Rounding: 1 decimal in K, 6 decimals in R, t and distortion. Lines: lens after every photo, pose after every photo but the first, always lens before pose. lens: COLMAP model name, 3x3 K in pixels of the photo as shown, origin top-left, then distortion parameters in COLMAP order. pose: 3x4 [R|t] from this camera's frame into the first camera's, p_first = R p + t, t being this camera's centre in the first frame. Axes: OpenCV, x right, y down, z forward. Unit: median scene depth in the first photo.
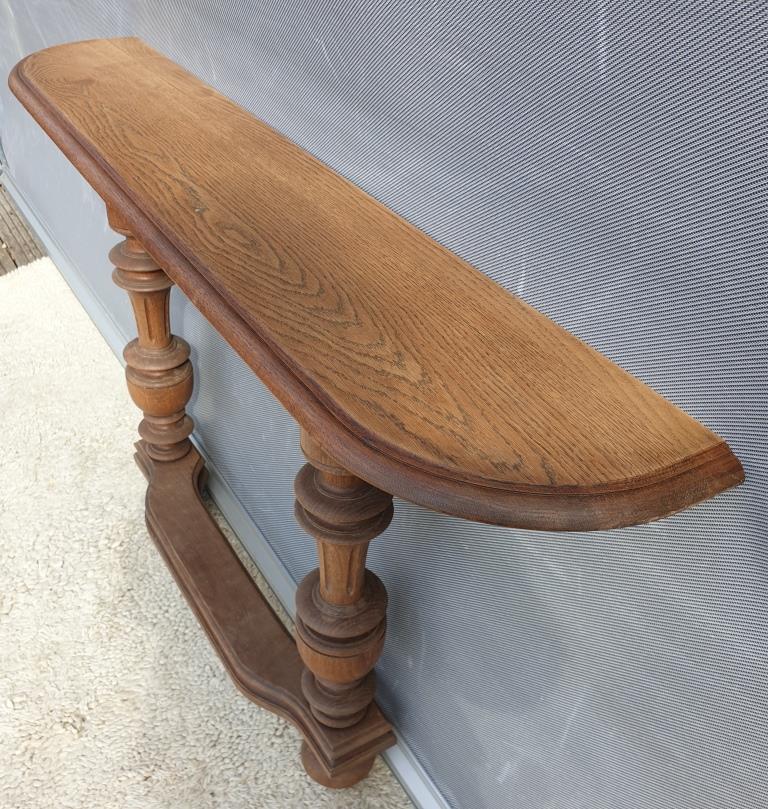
lens RADIAL K [[851.1, 0, 362.3], [0, 851.1, 406.4], [0, 0, 1]] dist [-0.002425, 0.017364]
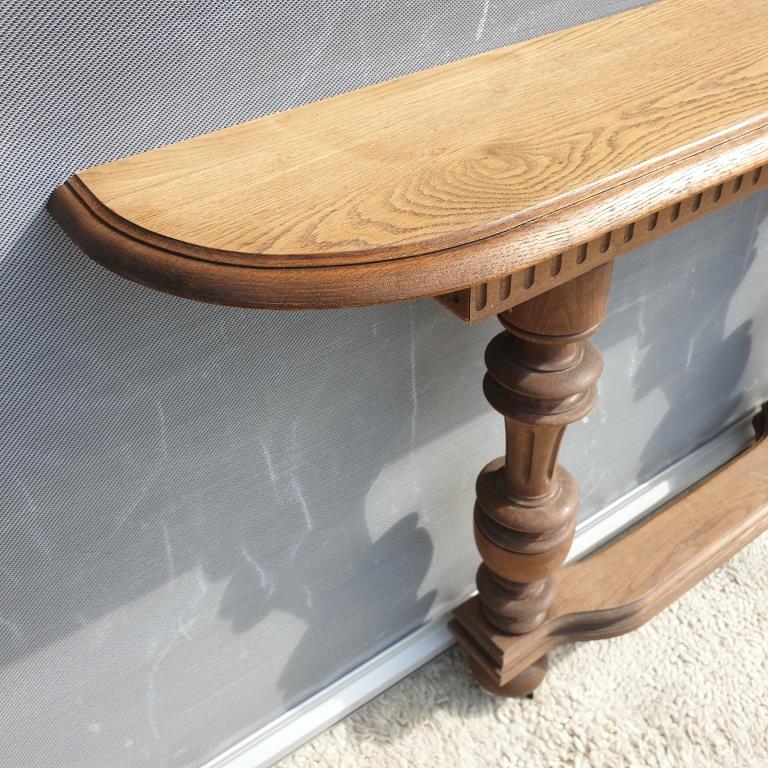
lens RADIAL K [[813.8, 0, 398.4], [0, 813.8, 389.4], [0, 0, 1]] dist [0.008551, -0.011614]
pose [[-0.072058, -0.684182, 0.725743, -0.687131], [0.612872, 0.543688, 0.573403, -0.564537], [-0.786890, 0.486106, 0.380139, 0.889687]]
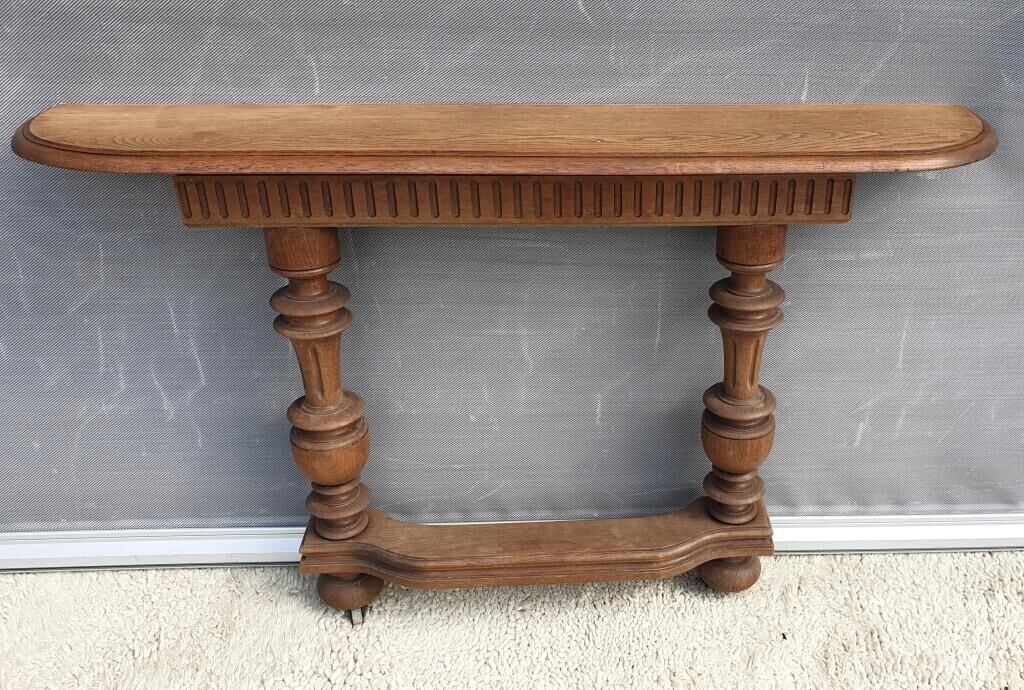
lens RADIAL K [[1001.4, 0, 642.0], [0, 1001.4, 344.1], [0, 0, 1]] dist [0.055581, -0.103349]
pose [[0.460630, -0.443821, 0.768663, -0.943325], [0.528707, 0.832806, 0.164022, -0.130411], [-0.712943, 0.330844, 0.618267, 0.119713]]
